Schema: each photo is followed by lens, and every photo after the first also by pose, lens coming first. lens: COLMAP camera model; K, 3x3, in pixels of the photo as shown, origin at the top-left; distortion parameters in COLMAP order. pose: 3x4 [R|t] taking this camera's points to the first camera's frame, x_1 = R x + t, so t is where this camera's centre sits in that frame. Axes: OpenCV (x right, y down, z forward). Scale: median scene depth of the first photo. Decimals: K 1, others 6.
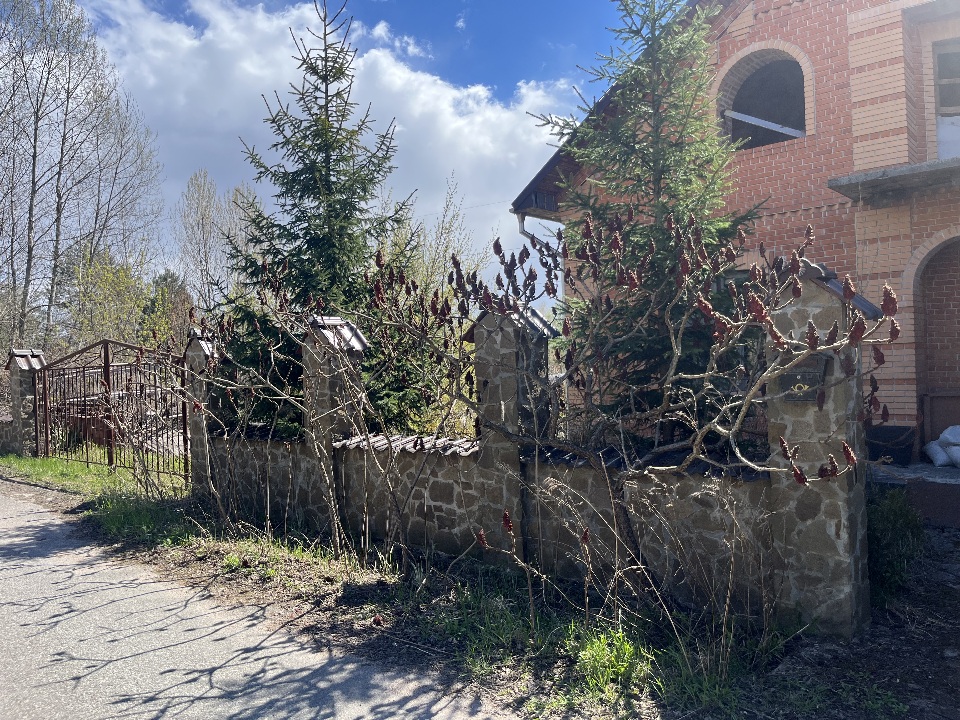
lens RADIAL K [[726.9, 0, 470.4], [0, 726.9, 369.9], [0, 0, 1]] dist [0.060532, -0.088649]
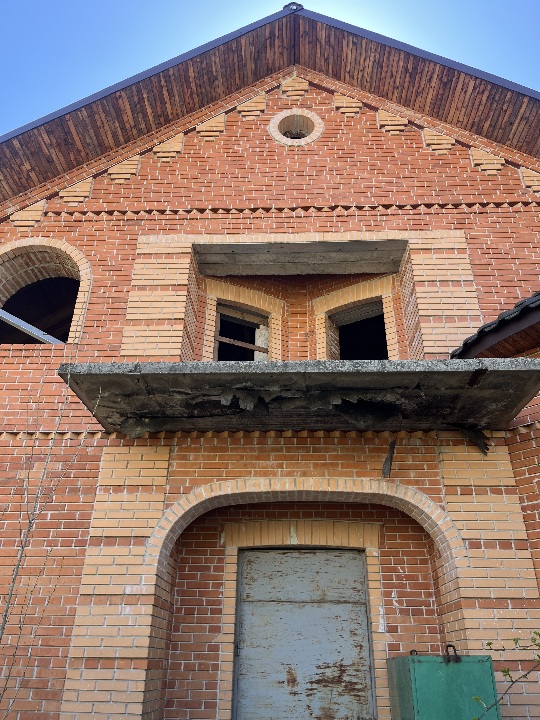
lens RADIAL K [[545.1, 0, 267.6], [0, 545.1, 356.3], [0, 0, 1]] dist [0.060532, -0.088649]
pose [[0.783259, 0.341934, 0.519217, 0.531489], [-0.036971, 0.859303, -0.510129, -0.034231], [-0.620595, 0.380367, 0.685699, 0.778553]]
